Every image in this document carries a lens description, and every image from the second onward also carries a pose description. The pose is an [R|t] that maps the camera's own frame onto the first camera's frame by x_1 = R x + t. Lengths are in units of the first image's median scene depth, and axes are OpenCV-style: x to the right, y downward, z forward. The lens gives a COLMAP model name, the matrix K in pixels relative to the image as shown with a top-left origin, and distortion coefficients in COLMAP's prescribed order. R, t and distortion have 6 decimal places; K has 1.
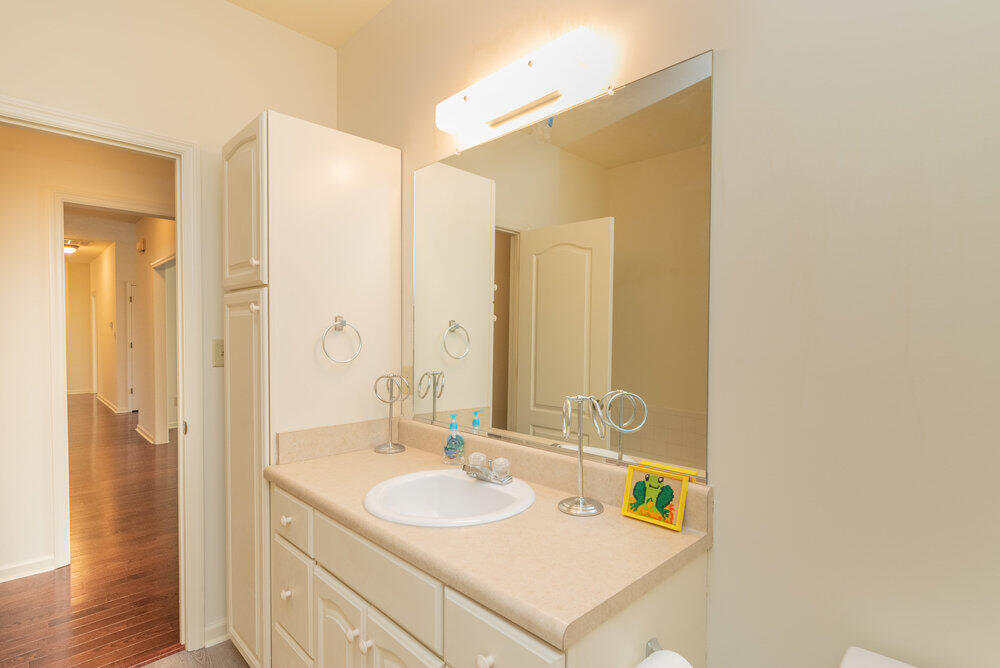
lens RADIAL K [[490.3, 0, 498.2], [0, 490.3, 337.2], [0, 0, 1]] dist [0.000709, -0.000021]
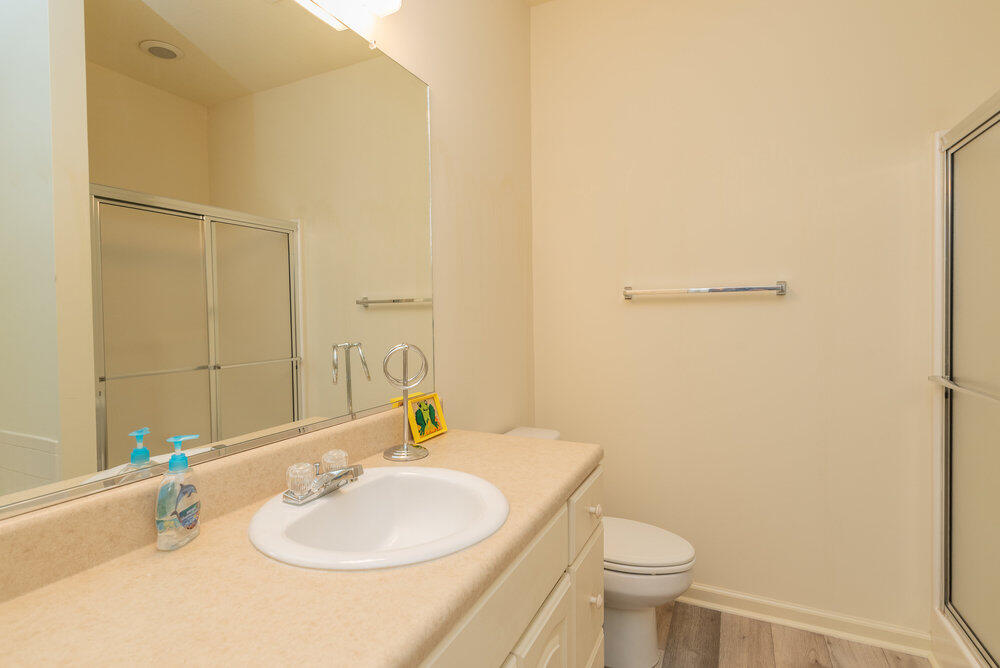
lens RADIAL K [[490.3, 0, 498.4], [0, 490.3, 328.0], [0, 0, 1]] dist [0.000709, -0.000021]
pose [[-0.356228, -0.019776, 0.934190, -0.880408], [0.014765, 0.999532, 0.026789, 0.068033], [-0.934282, 0.023336, -0.355769, 1.240885]]
